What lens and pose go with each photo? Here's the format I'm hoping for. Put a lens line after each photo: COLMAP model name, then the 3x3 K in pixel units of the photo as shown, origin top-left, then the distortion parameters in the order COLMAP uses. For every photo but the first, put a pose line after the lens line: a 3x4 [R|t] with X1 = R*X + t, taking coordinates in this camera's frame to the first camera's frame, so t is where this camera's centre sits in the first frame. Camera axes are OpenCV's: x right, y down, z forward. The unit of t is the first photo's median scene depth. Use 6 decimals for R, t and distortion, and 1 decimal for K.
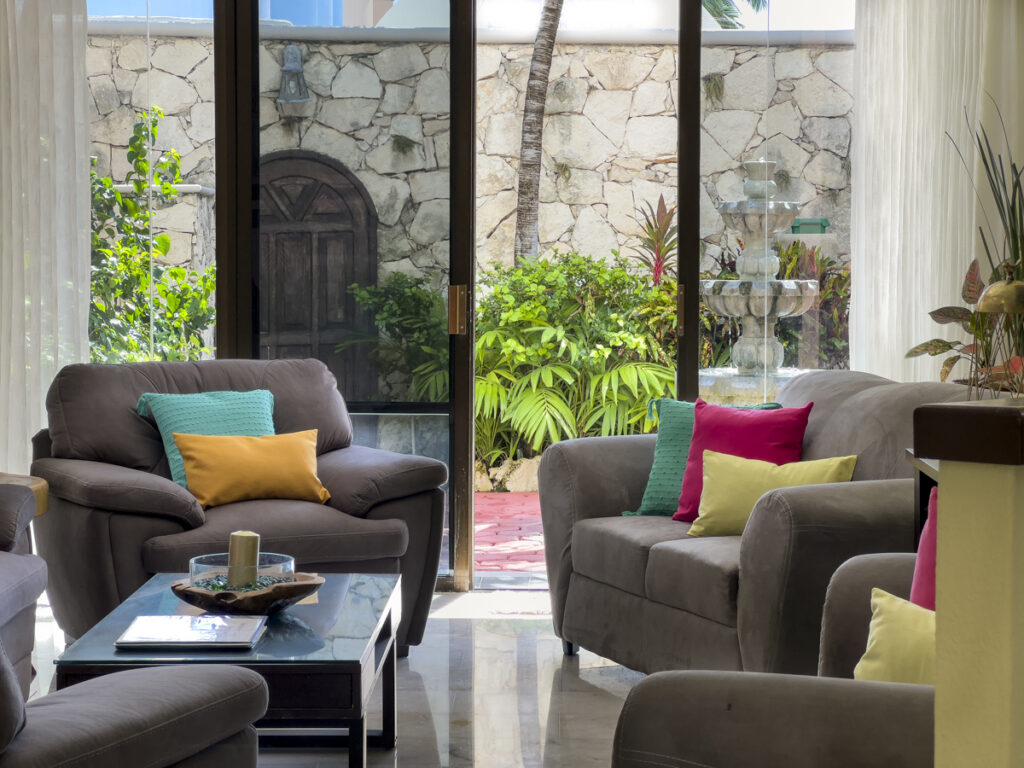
lens RADIAL K [[2294.1, 0, 511.8], [0, 2294.1, 384.3], [0, 0, 1]] dist [-0.107658, 0.000000]
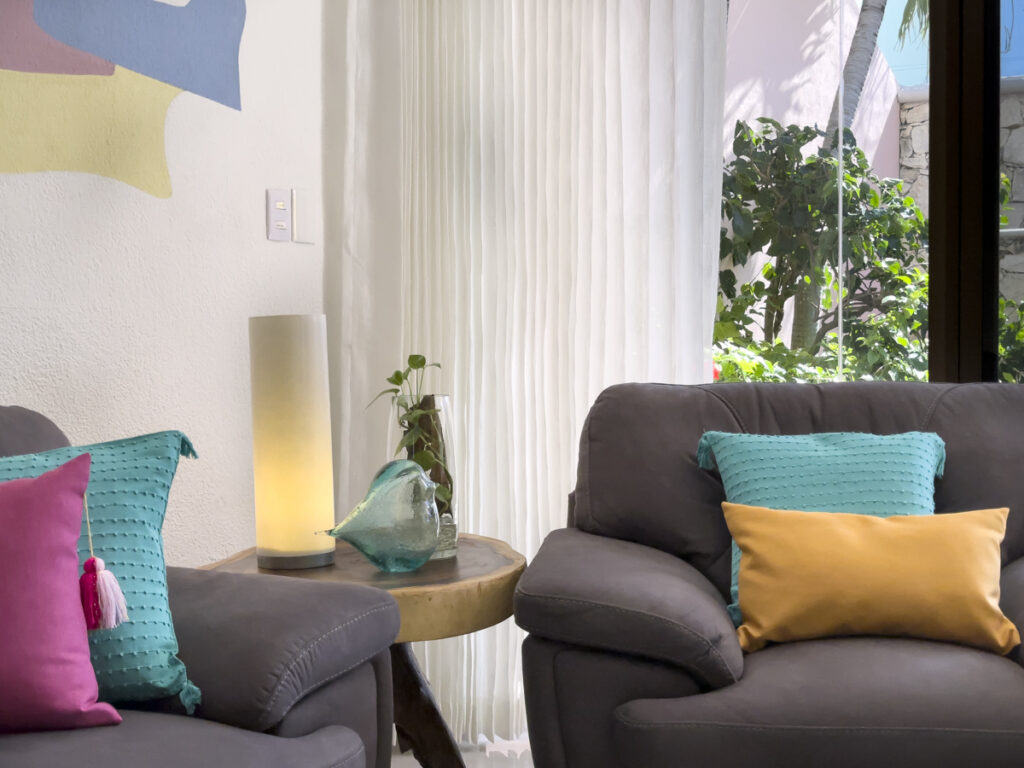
lens RADIAL K [[1396.6, 0, 510.1], [0, 1396.6, 383.2], [0, 0, 1]] dist [0.009084, 0.000000]
pose [[0.833775, 0.013854, -0.551931, -0.001356], [-0.031653, 0.999240, -0.022735, 0.001315], [0.551197, 0.036426, 0.833580, 0.665395]]
